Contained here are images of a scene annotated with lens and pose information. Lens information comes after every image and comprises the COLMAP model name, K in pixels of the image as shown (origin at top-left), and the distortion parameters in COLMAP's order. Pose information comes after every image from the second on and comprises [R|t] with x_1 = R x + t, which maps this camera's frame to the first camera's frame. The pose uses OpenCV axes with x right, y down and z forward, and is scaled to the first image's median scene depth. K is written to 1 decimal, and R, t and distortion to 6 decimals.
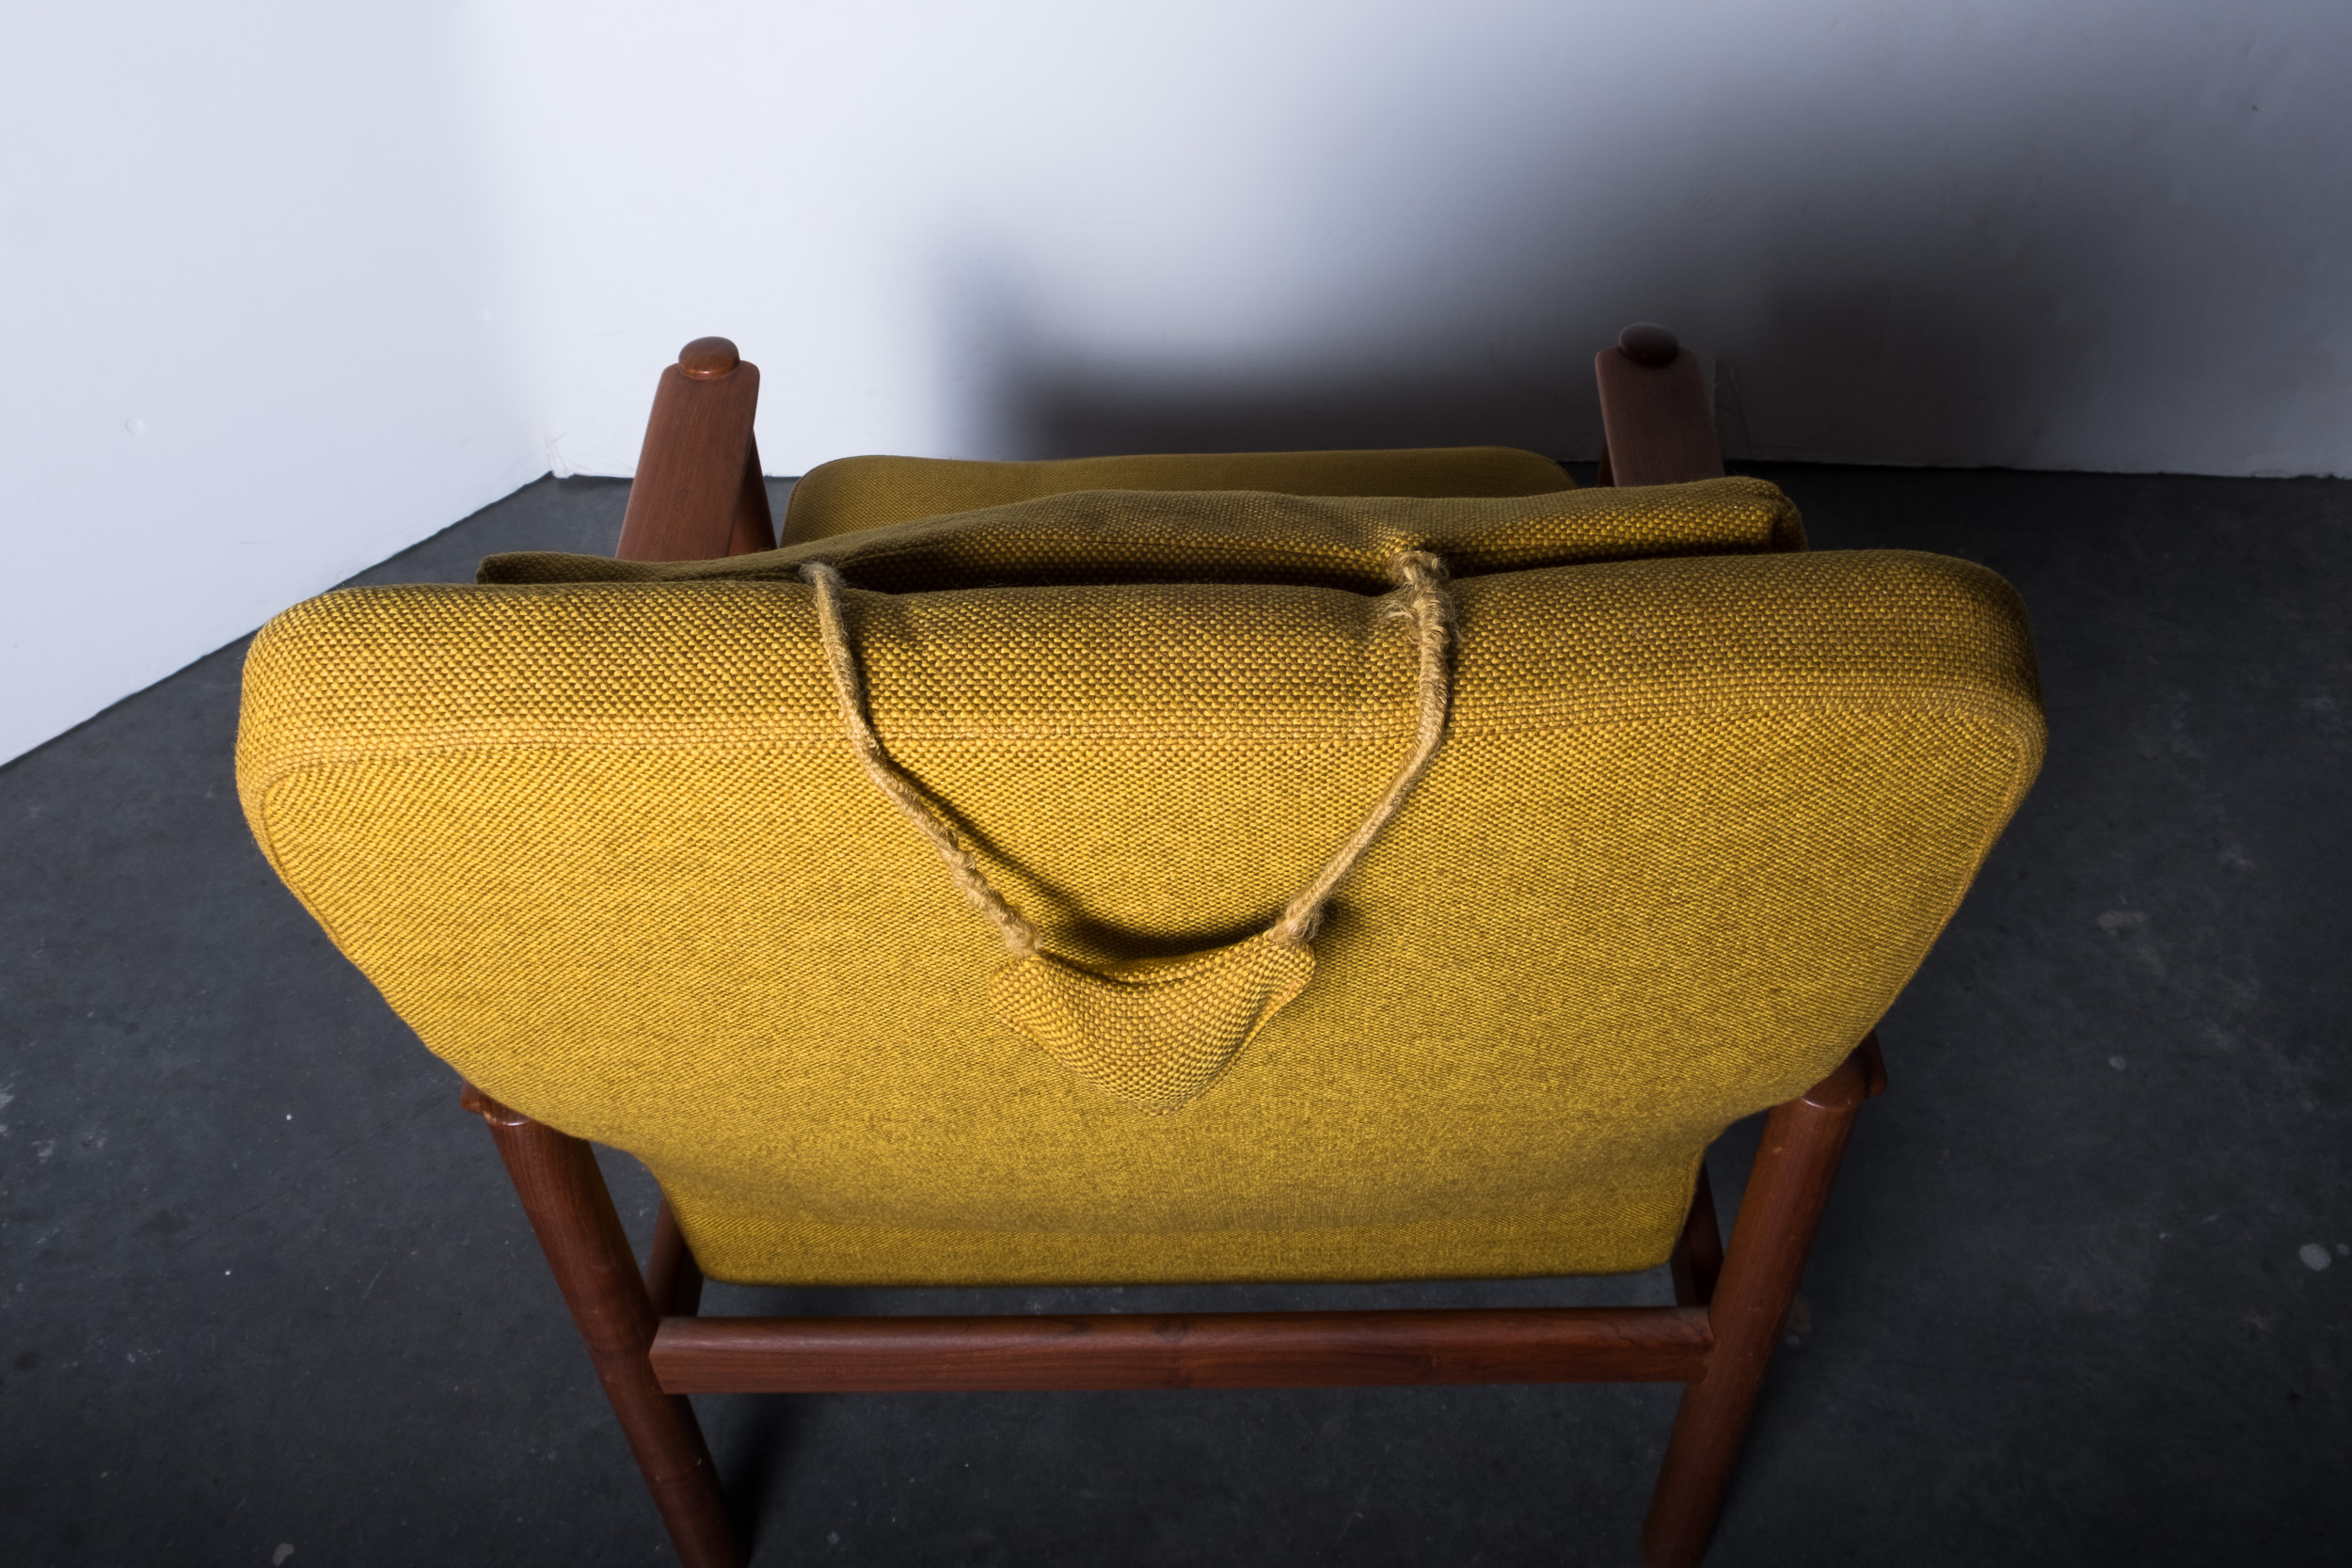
lens RADIAL K [[1975.2, 0, 1221.7], [0, 1975.2, 784.3], [0, 0, 1]] dist [-0.029450, -0.000182]
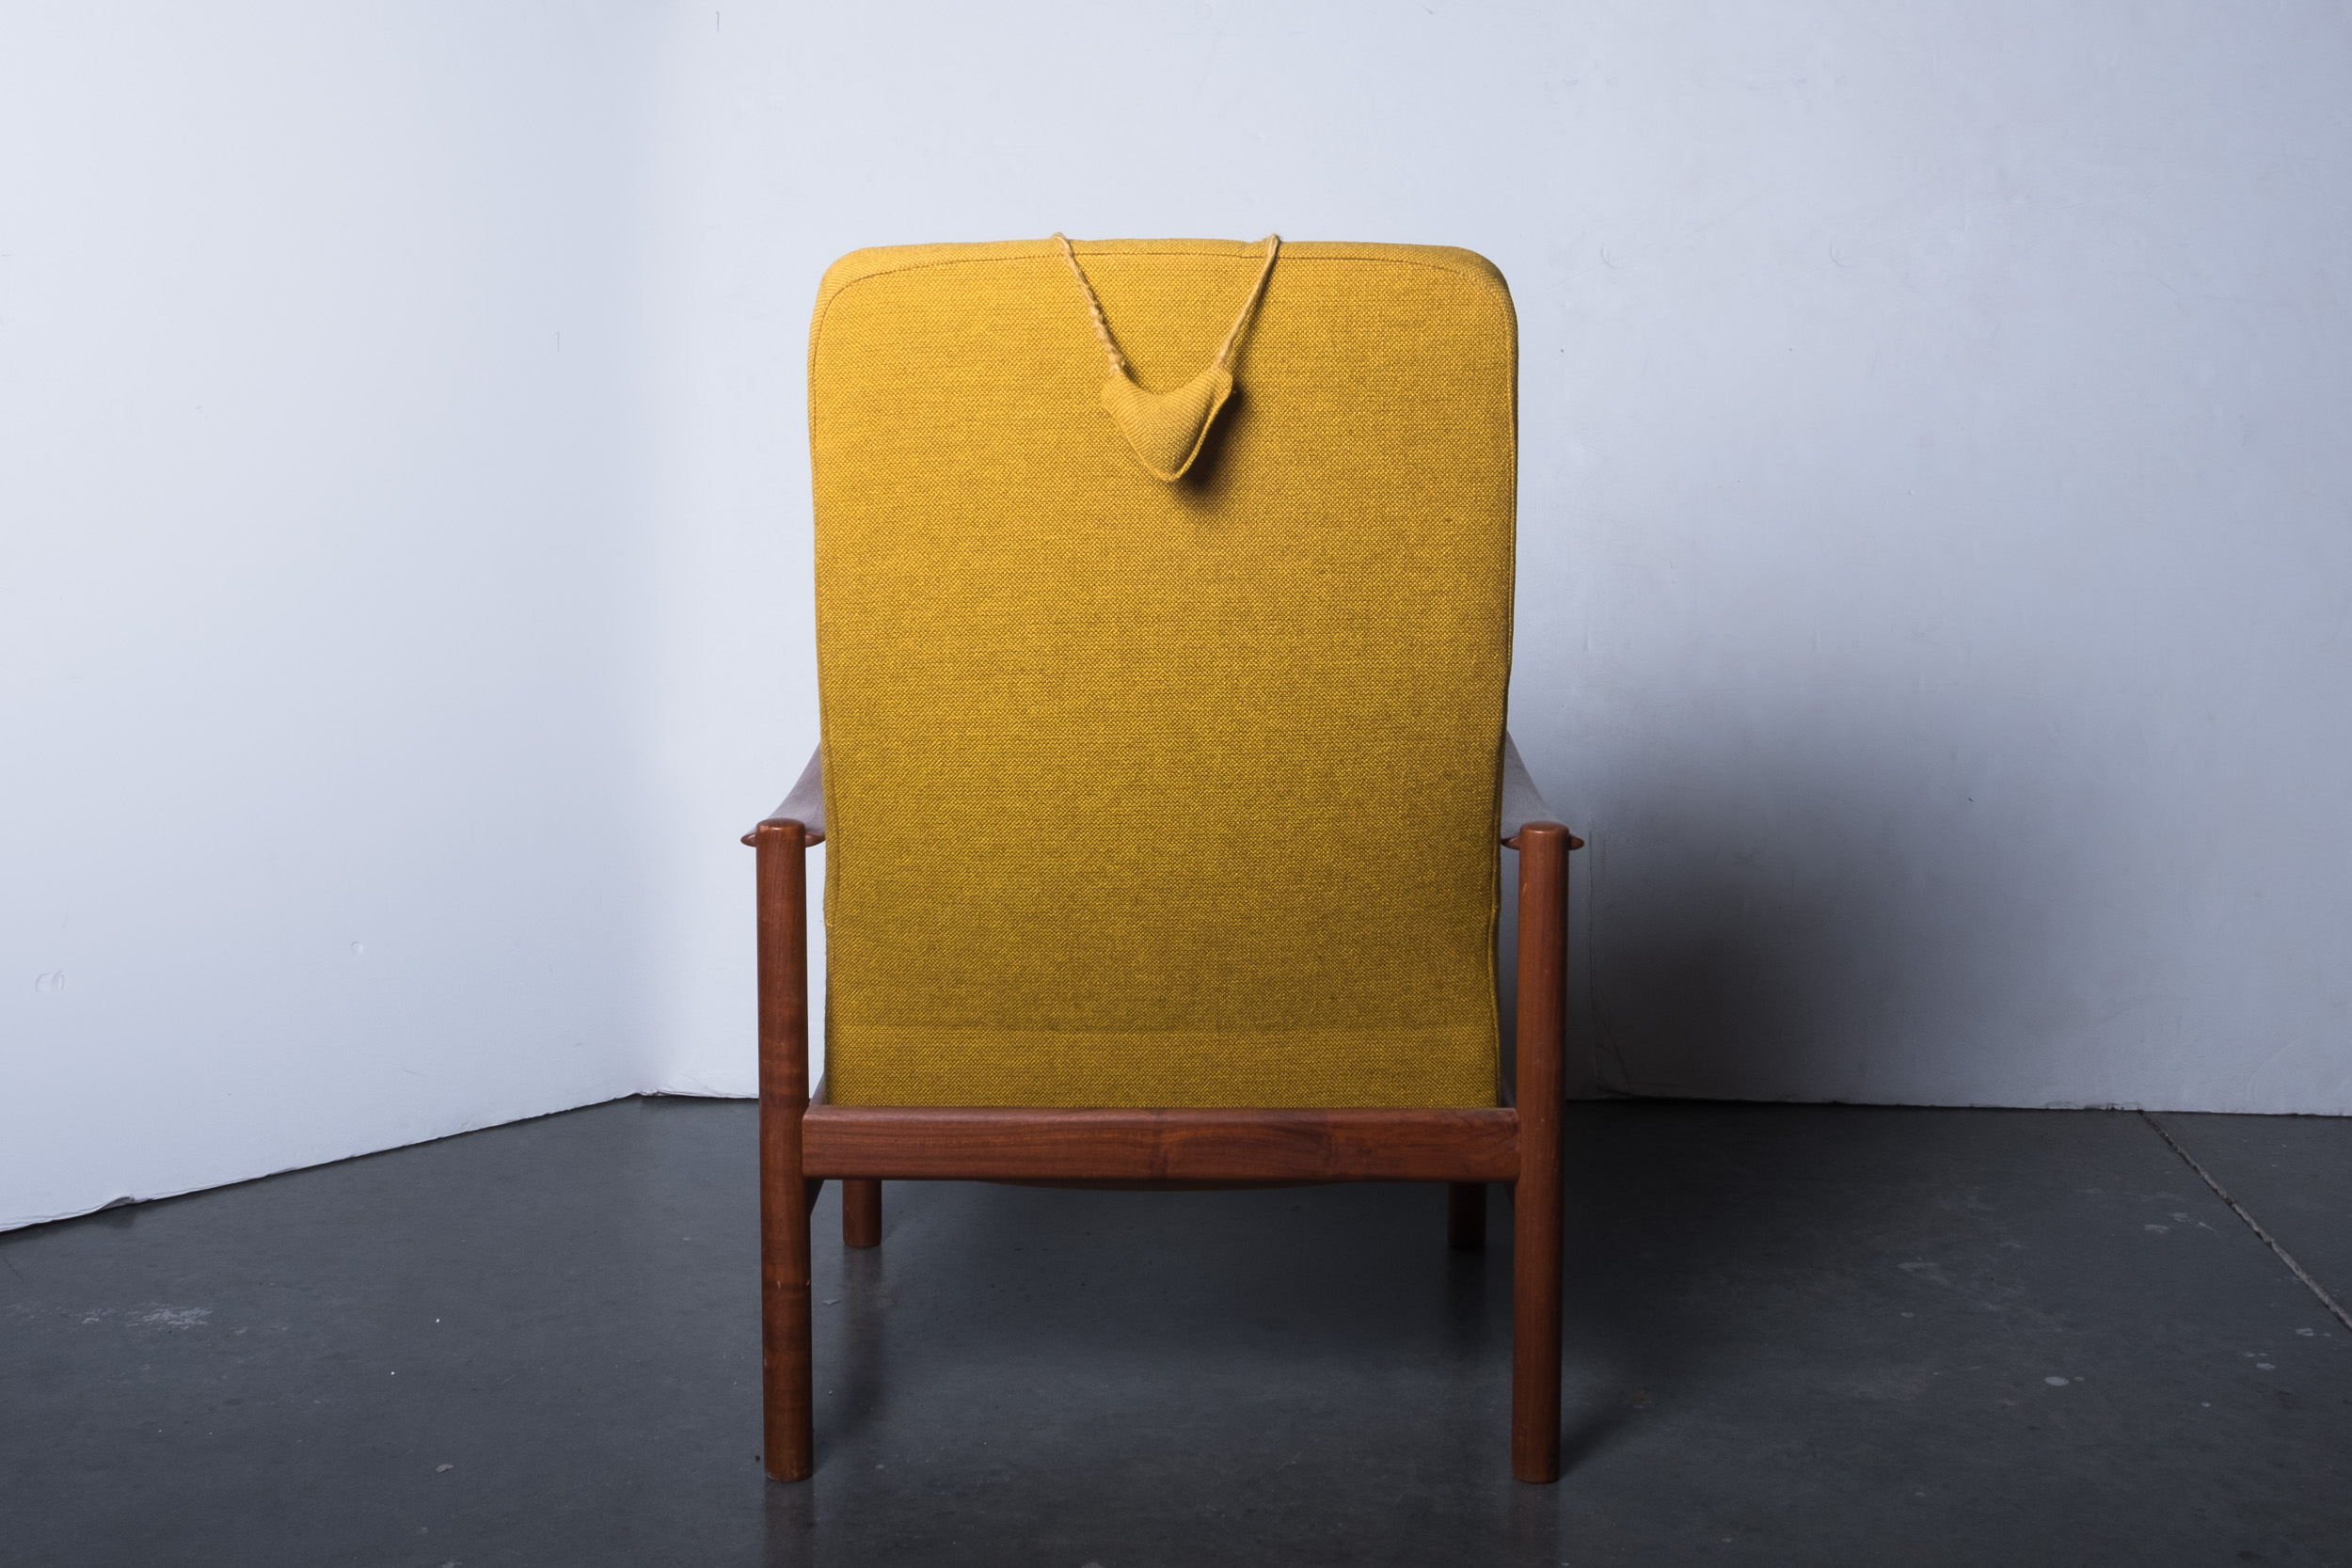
lens RADIAL K [[1975.2, 0, 1221.7], [0, 1975.2, 784.3], [0, 0, 1]] dist [-0.029450, -0.000182]
pose [[0.999879, 0.011635, 0.010308, 0.003006], [-0.004911, 0.865621, -0.500675, 0.371265], [-0.014748, 0.500564, 0.865574, -0.189300]]
